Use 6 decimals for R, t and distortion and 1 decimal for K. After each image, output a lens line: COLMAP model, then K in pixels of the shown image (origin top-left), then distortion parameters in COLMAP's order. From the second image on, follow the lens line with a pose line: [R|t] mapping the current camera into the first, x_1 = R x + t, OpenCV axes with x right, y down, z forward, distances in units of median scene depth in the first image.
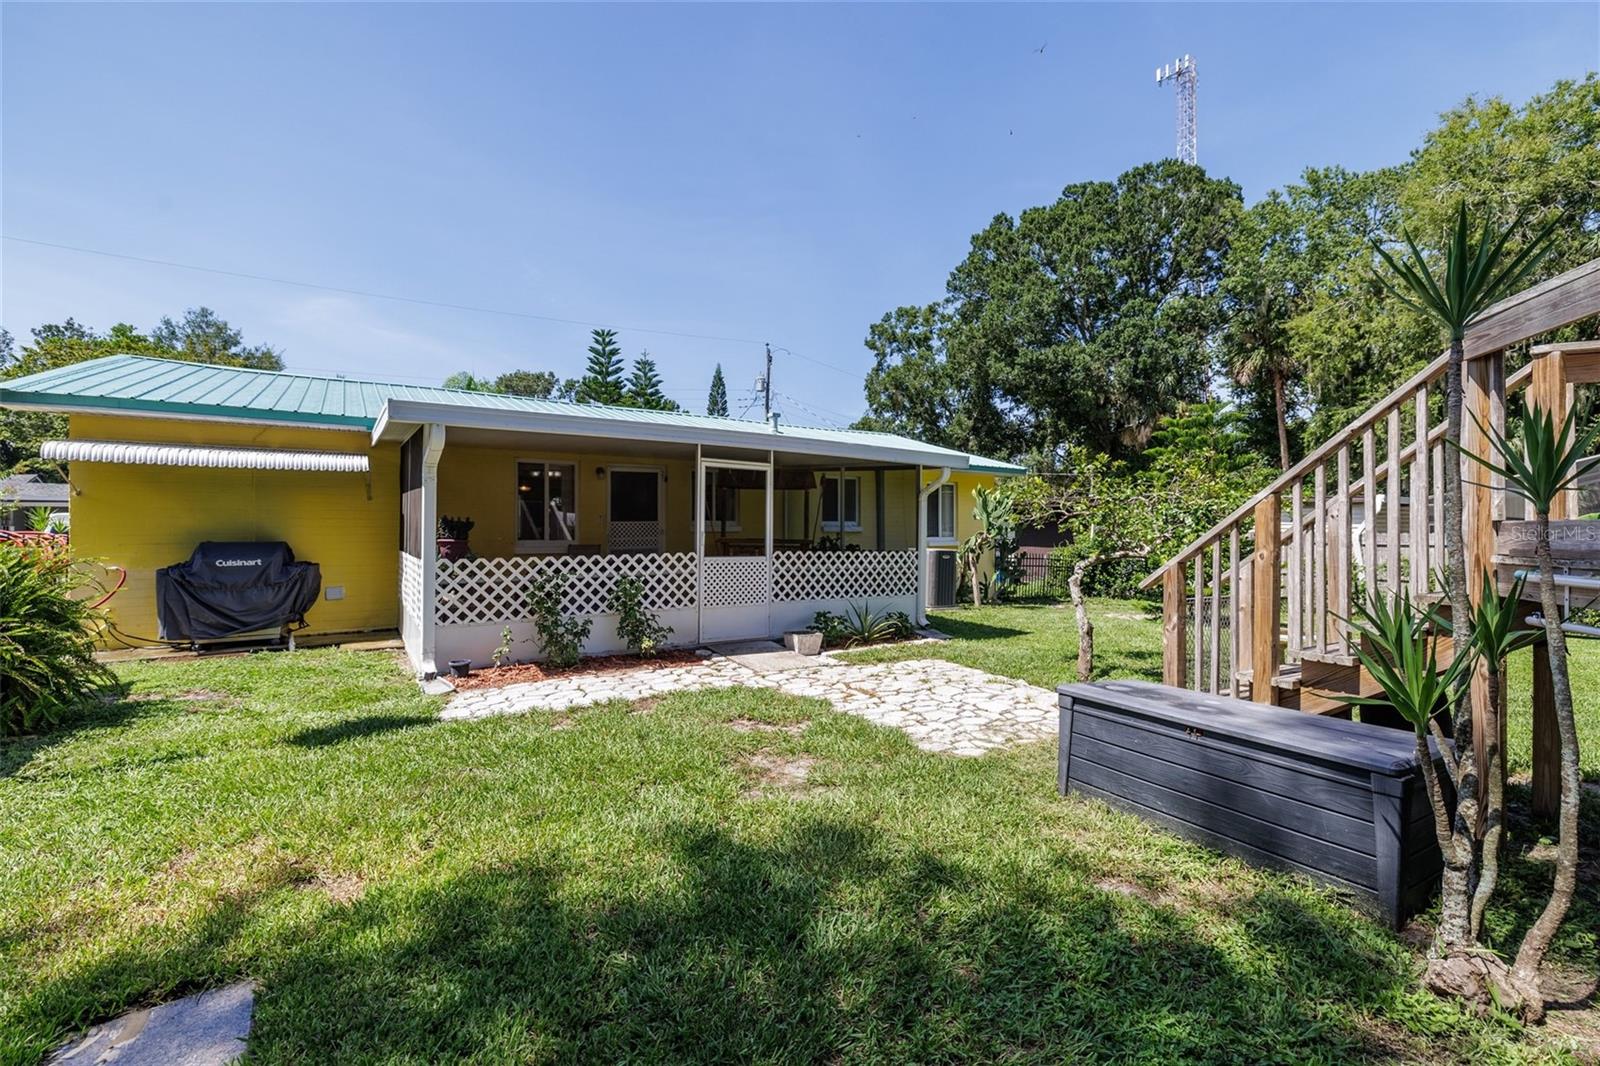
lens RADIAL K [[712.1, 0, 800.0], [0, 712.1, 533.0], [0, 0, 1]] dist [-0.000134, 0.000128]
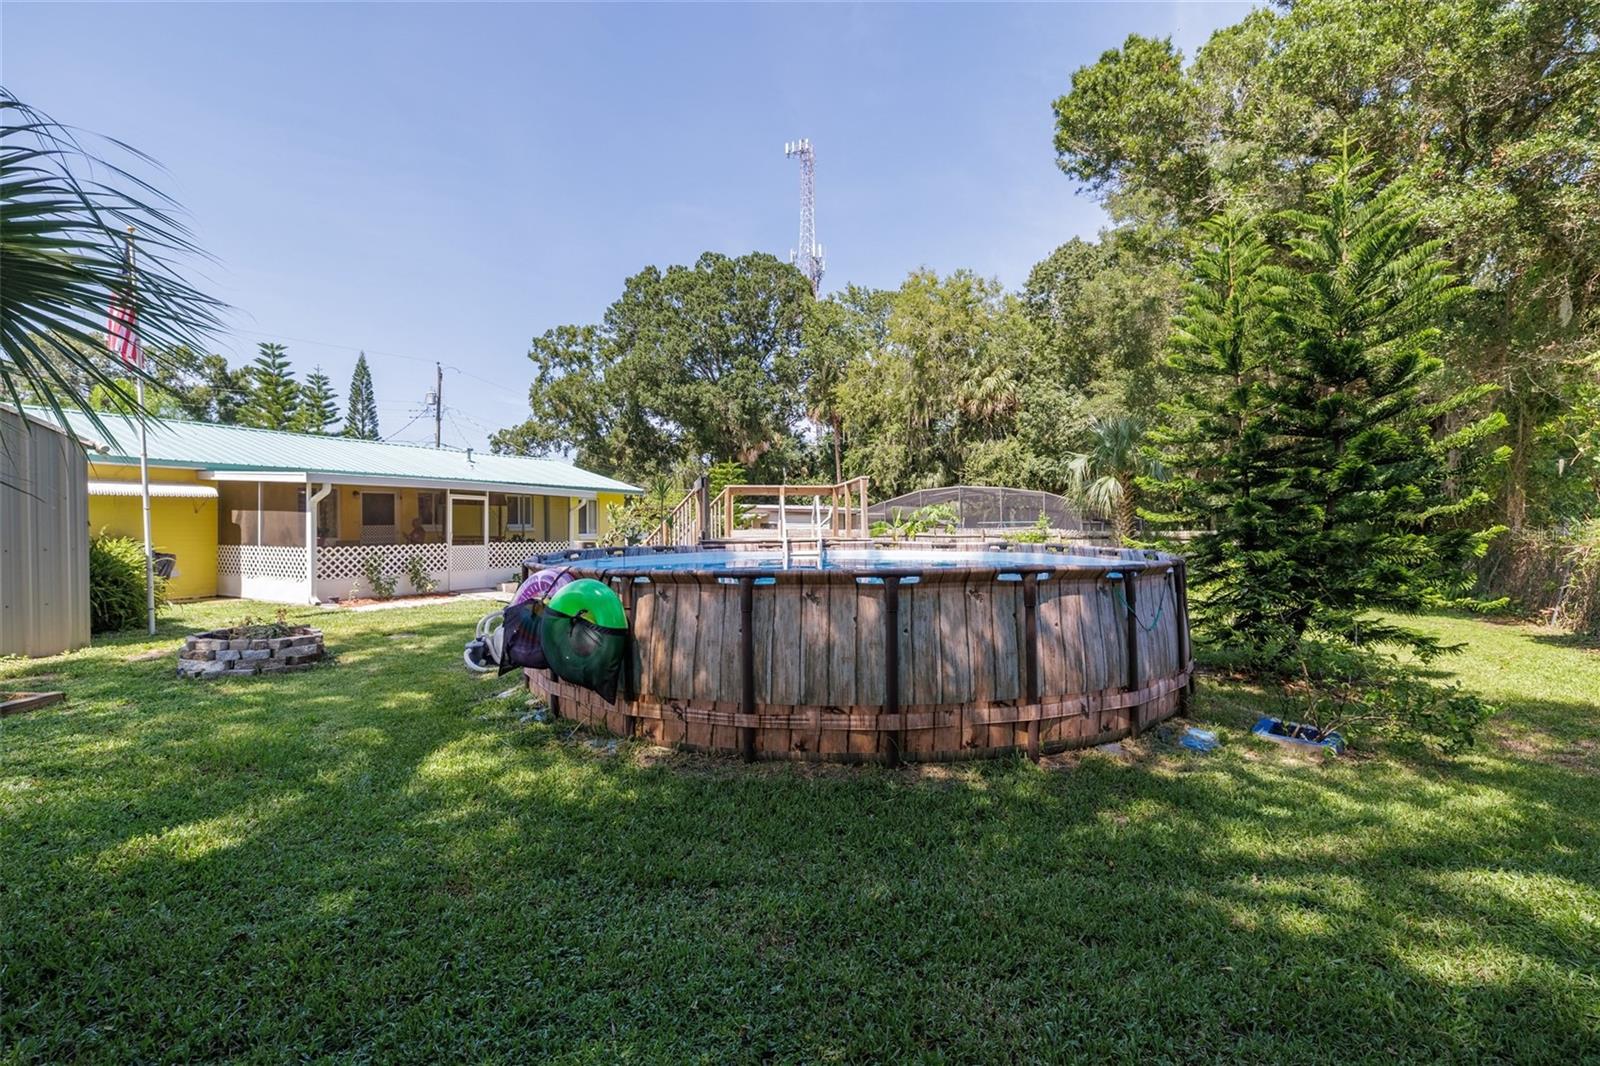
lens RADIAL K [[669.7, 0, 800.0], [0, 669.7, 533.0], [0, 0, 1]] dist [0.000206, -0.000076]
pose [[0.888375, -0.006993, 0.459066, -0.022663], [0.003701, 0.999961, 0.008070, -0.002010], [-0.459104, -0.005471, 0.888366, -0.183571]]
